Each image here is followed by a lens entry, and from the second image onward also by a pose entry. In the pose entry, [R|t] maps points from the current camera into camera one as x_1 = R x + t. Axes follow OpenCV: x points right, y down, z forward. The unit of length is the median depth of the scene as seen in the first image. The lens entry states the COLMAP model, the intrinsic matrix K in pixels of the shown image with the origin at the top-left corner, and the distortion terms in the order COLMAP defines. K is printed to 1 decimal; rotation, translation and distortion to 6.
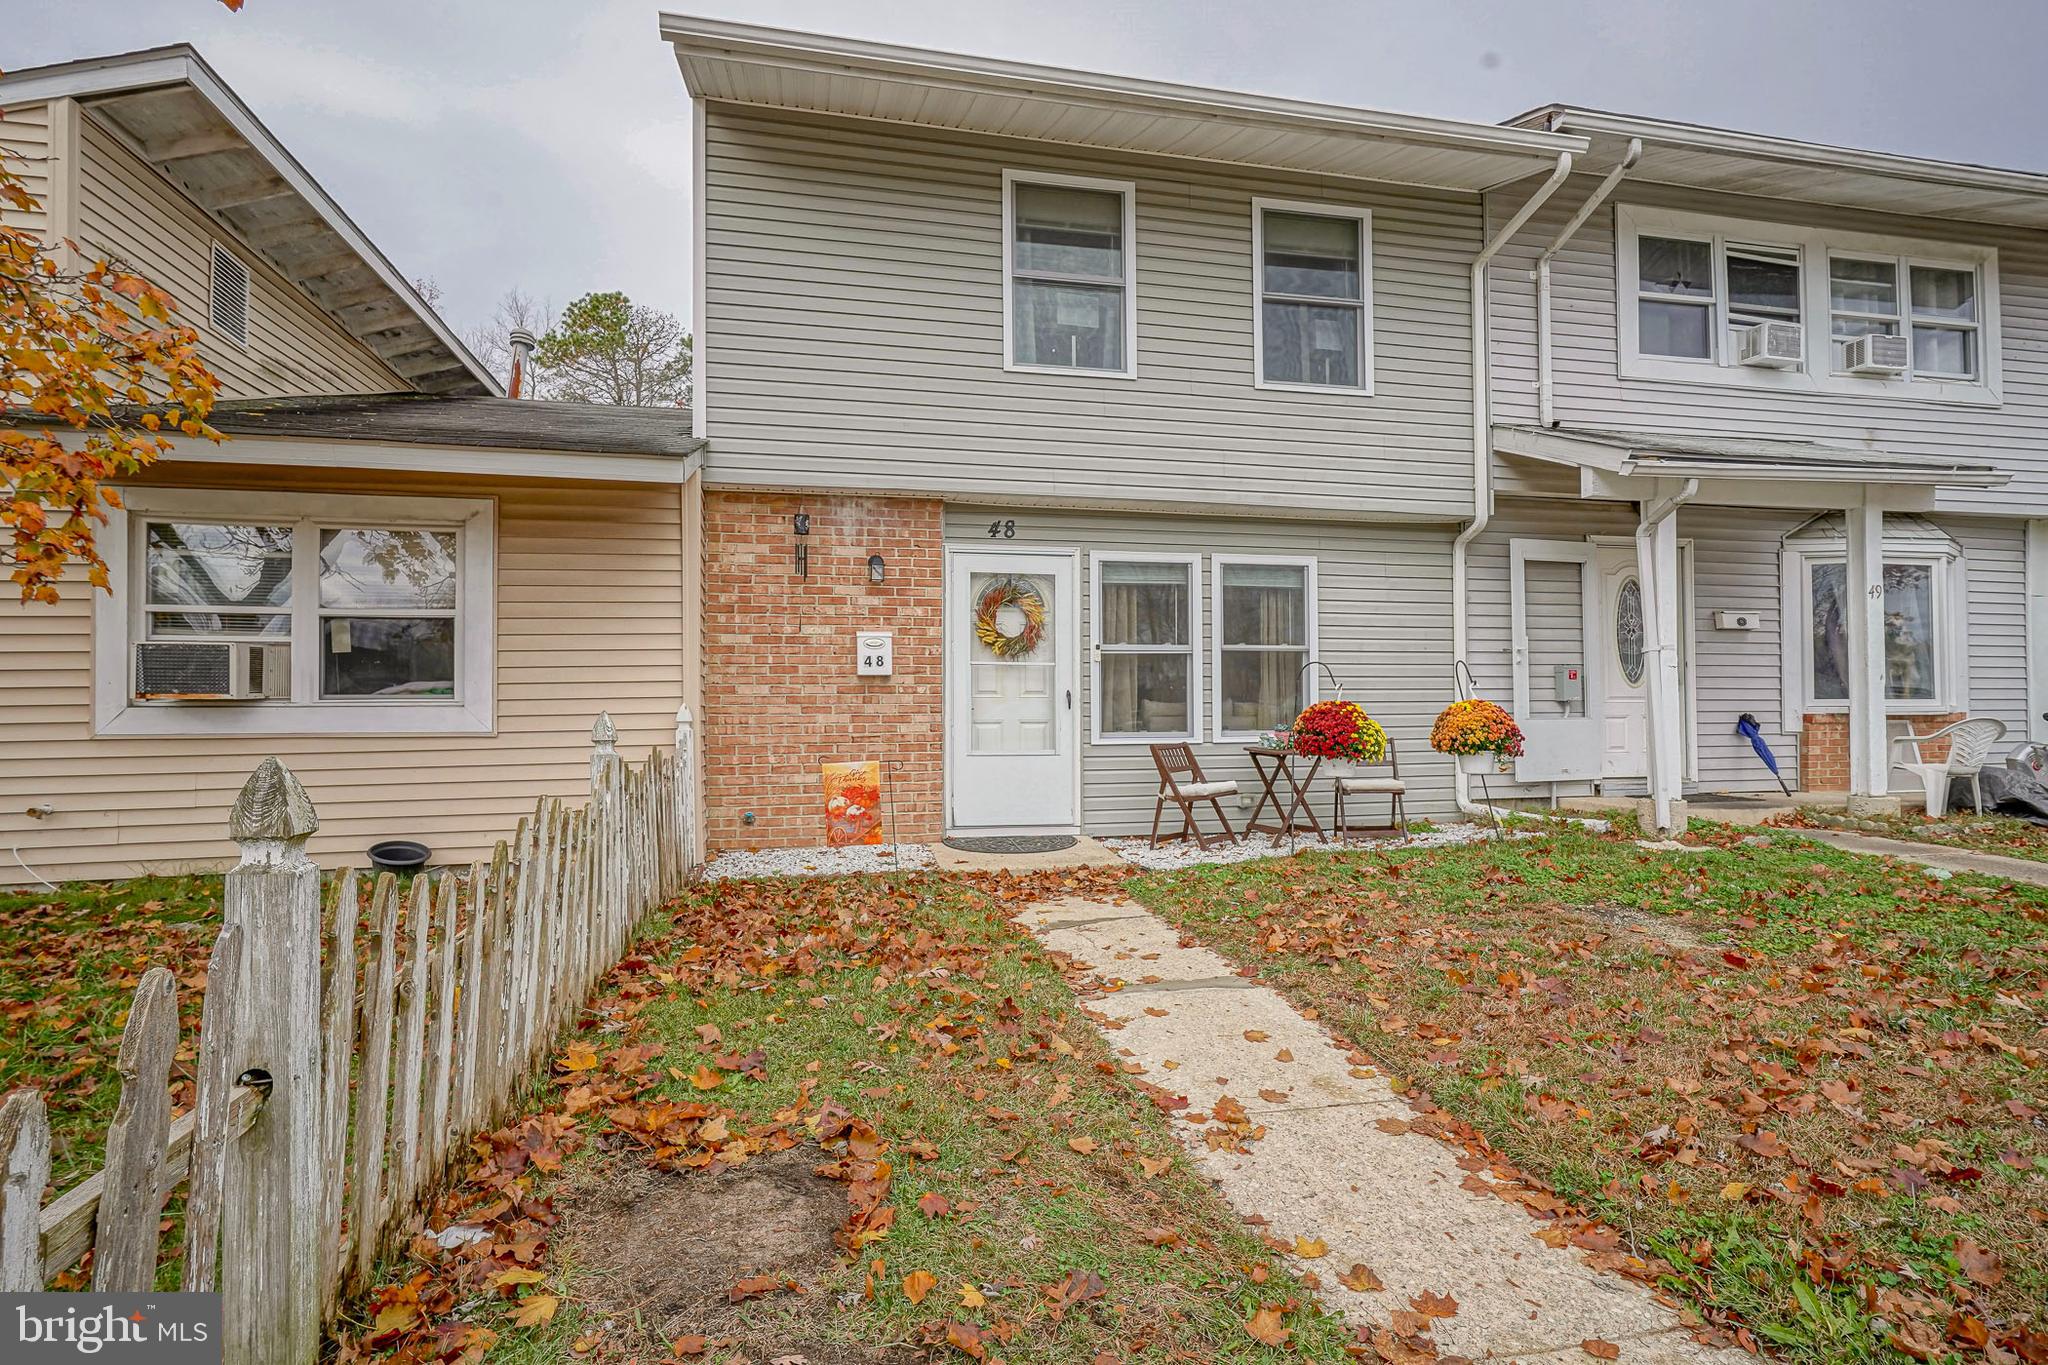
lens RADIAL K [[1009.9, 0, 1019.1], [0, 1009.9, 643.2], [0, 0, 1]] dist [-0.003368, -0.000556]
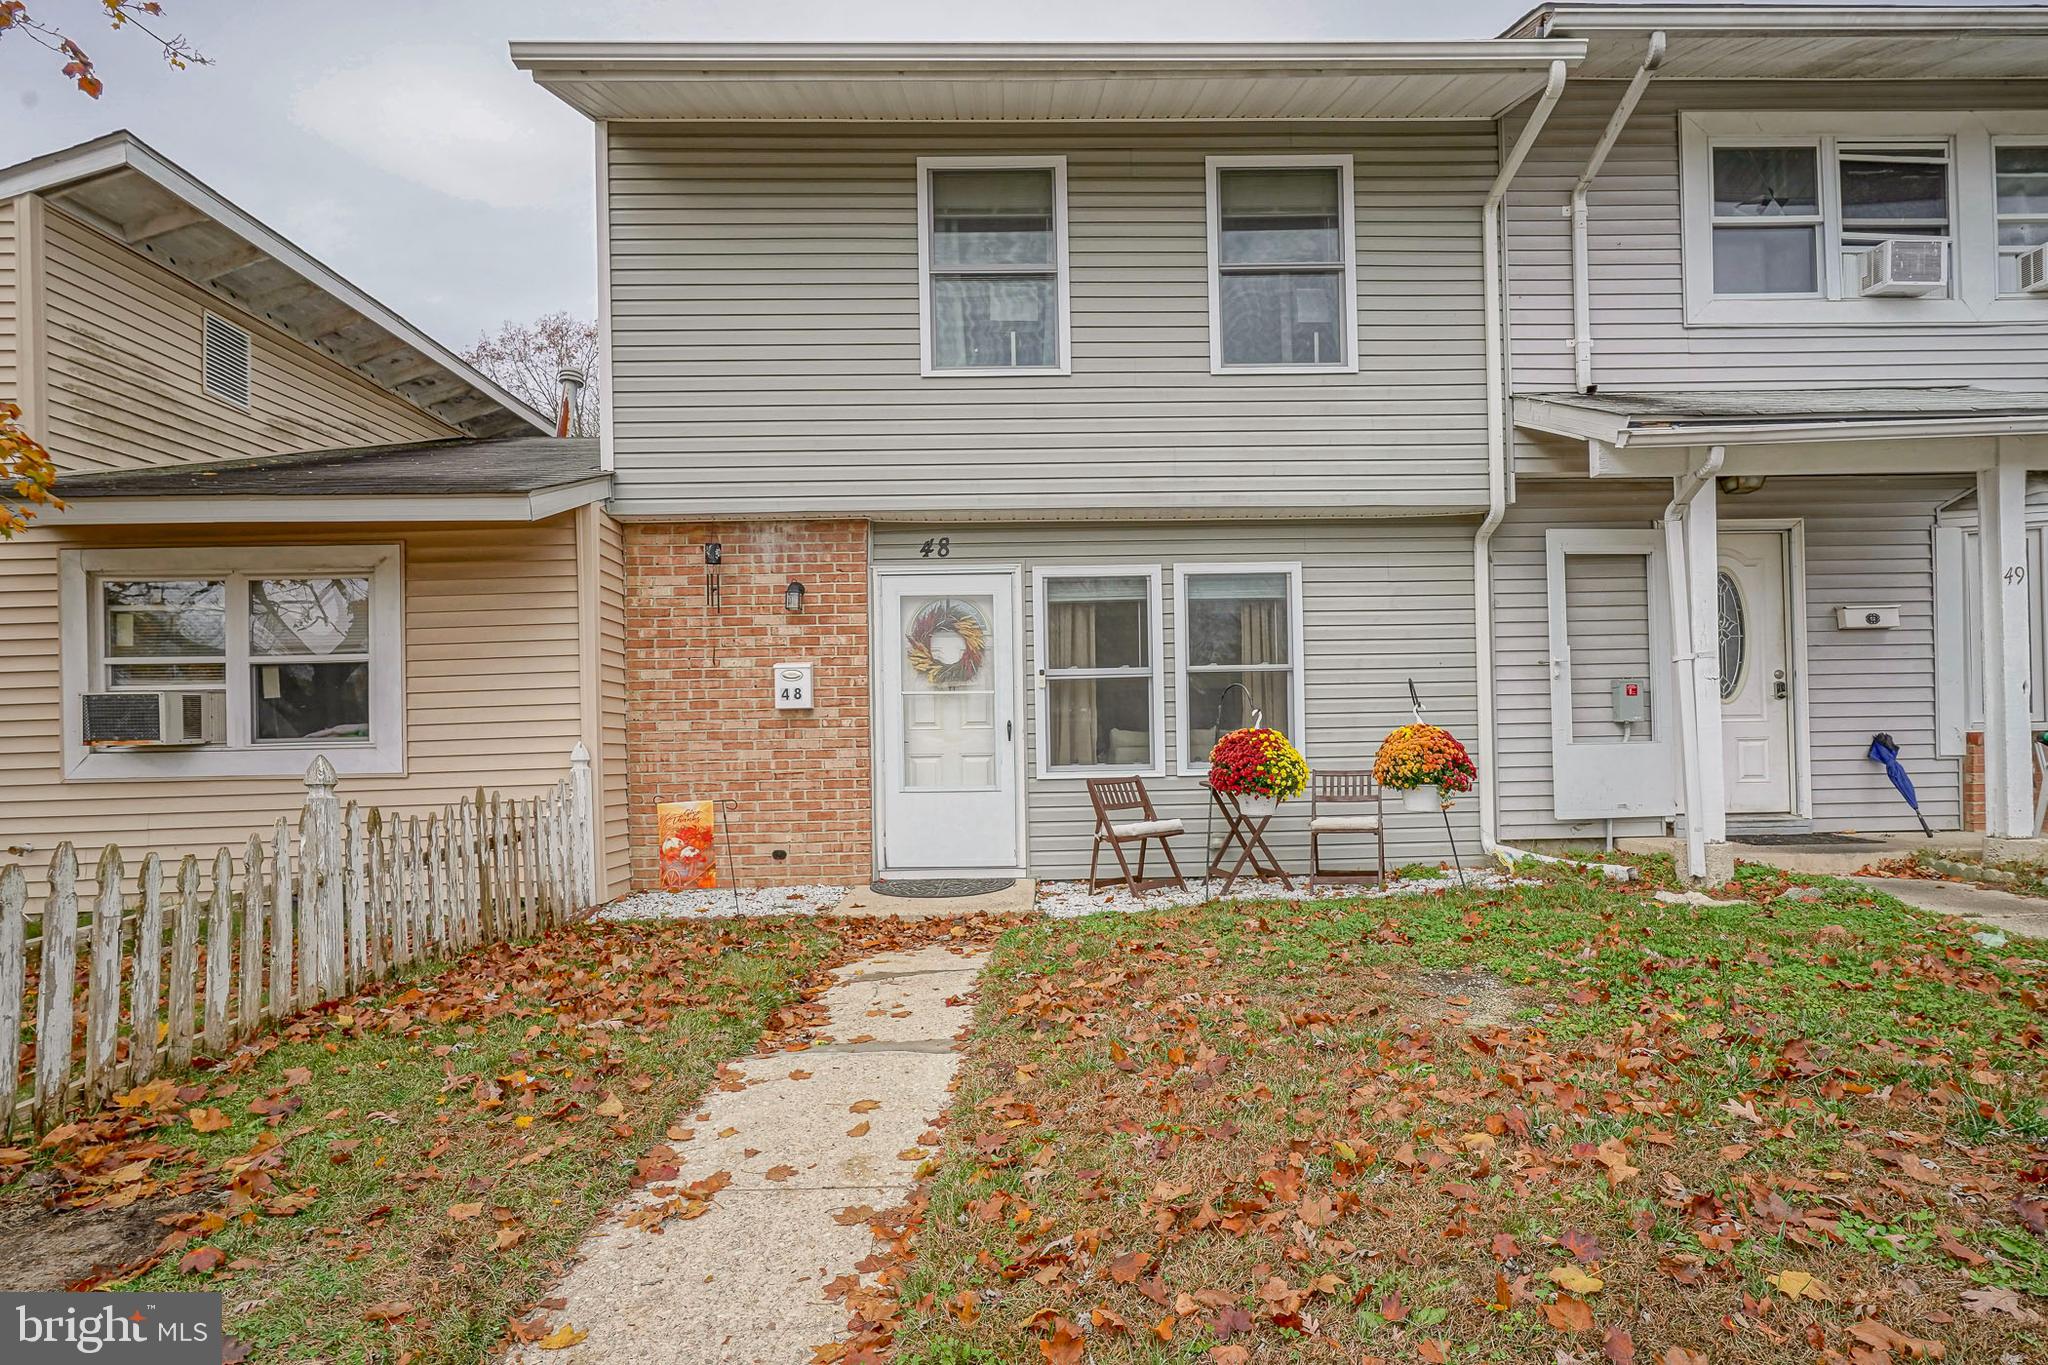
lens RADIAL K [[1091.7, 0, 1023.8], [0, 1091.7, 679.6], [0, 0, 1]] dist [-0.003611, 0.000172]
pose [[0.982030, -0.024899, -0.187073, 0.250509], [0.027336, 0.999572, 0.010459, -0.000426], [0.186733, -0.015385, 0.982290, 0.030094]]
